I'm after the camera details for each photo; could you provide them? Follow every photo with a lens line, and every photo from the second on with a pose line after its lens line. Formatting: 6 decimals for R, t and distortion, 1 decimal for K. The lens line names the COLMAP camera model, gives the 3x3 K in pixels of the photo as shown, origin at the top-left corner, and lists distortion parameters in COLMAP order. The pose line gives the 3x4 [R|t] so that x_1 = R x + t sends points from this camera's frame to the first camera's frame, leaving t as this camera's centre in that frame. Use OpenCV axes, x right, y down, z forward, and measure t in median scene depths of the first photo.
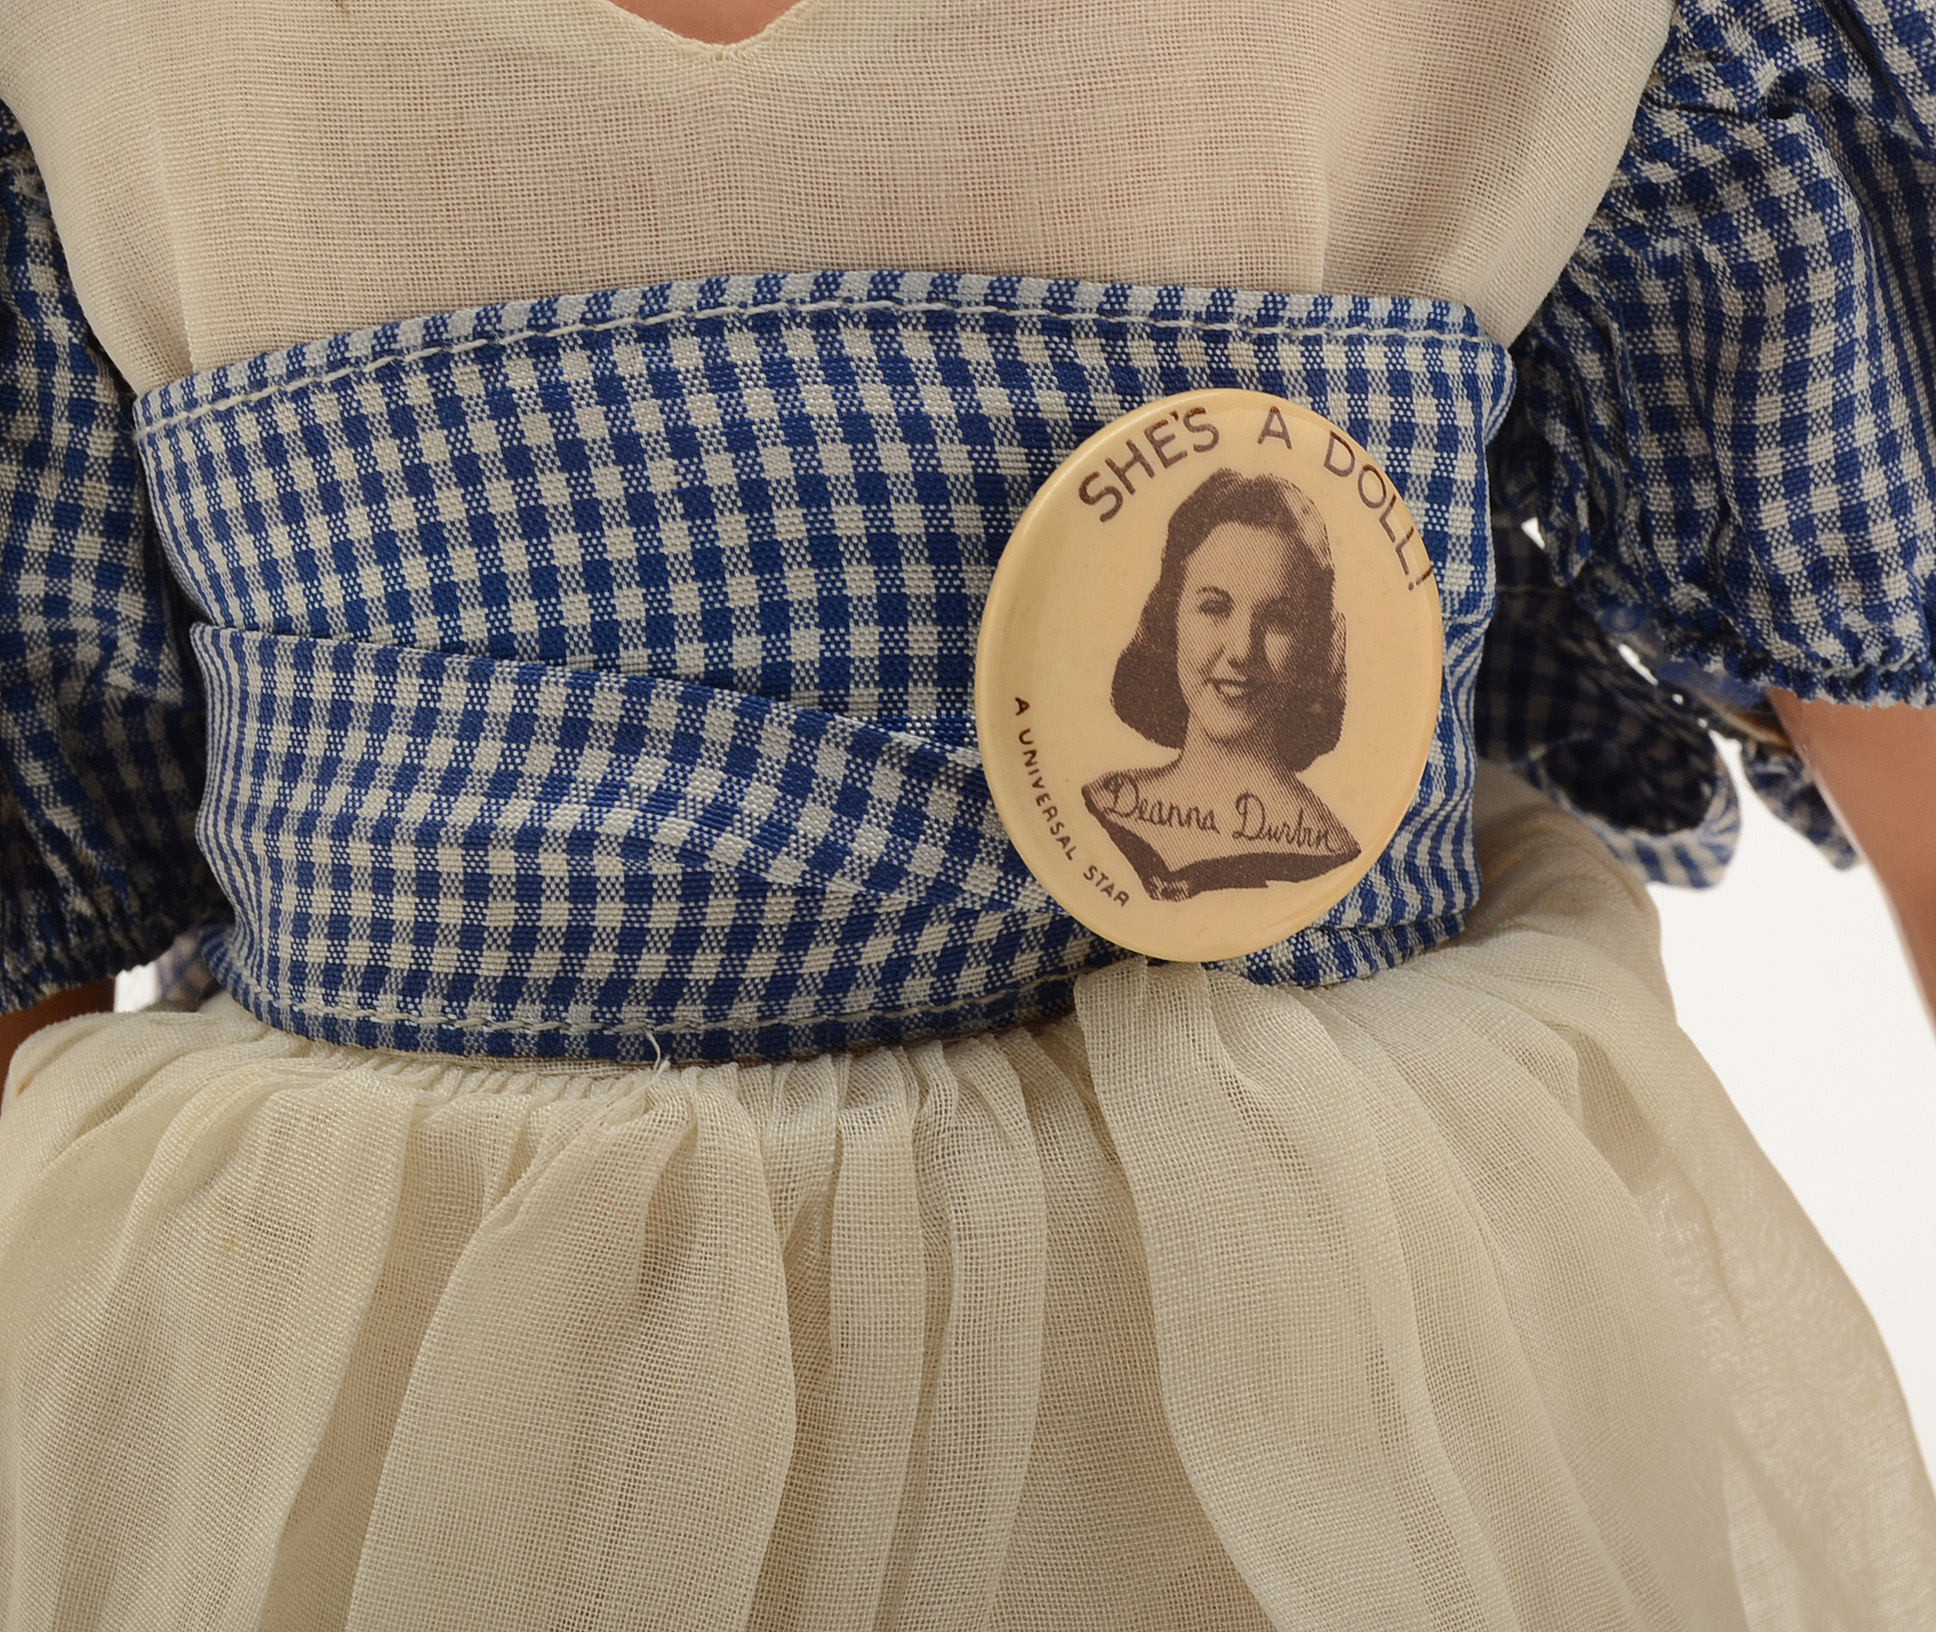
lens RADIAL K [[6756.8, 0, 969.1], [0, 6756.8, 815.9], [0, 0, 1]] dist [-0.063005, 0.000000]
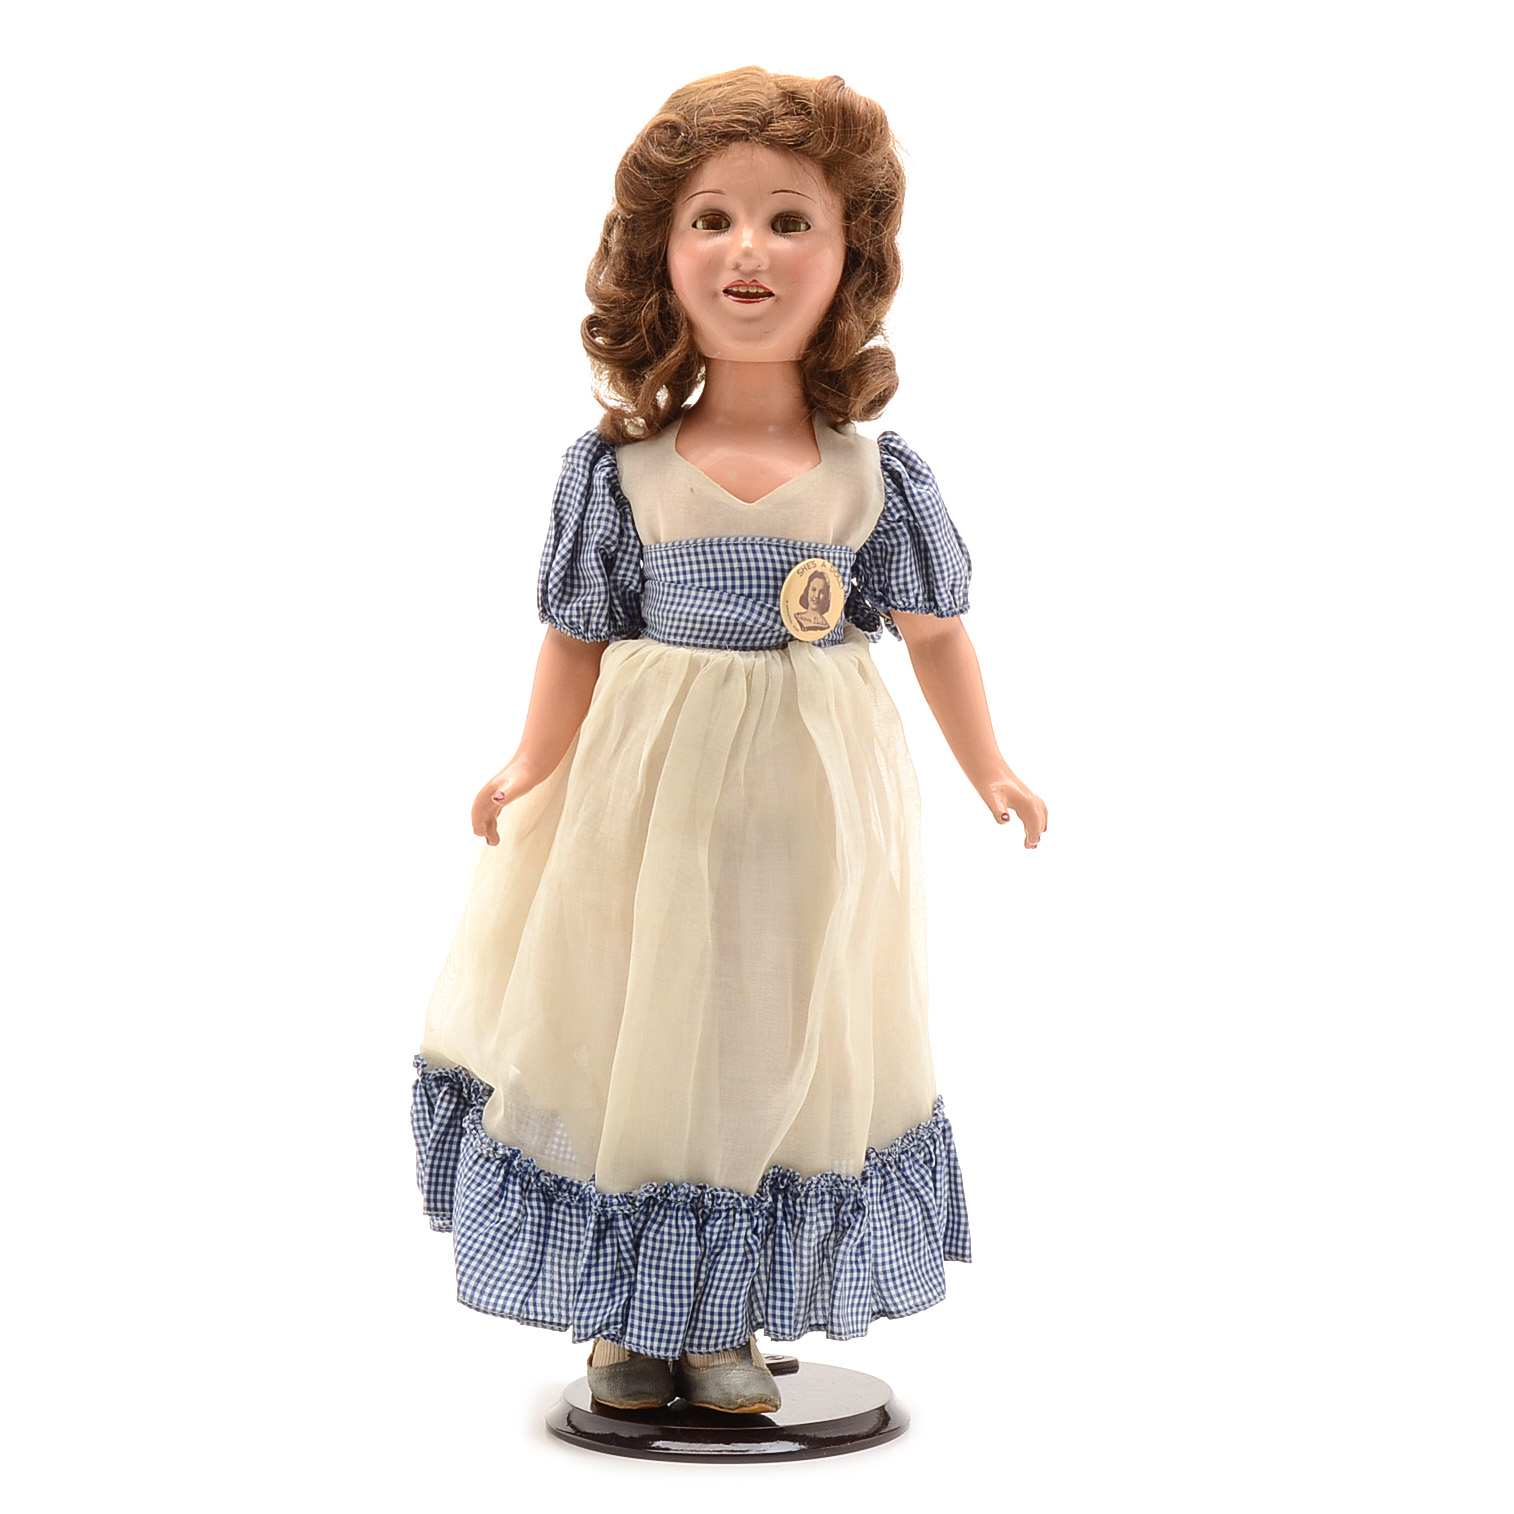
lens RADIAL K [[4451.9, 0, 756.8], [0, 4451.9, 756.7], [0, 0, 1]] dist [-0.052805, 0.000000]
pose [[0.992387, 0.071571, 0.100225, -0.461414], [-0.072368, 0.997369, 0.004342, 0.122862], [-0.099650, -0.011562, 0.994955, -3.501415]]
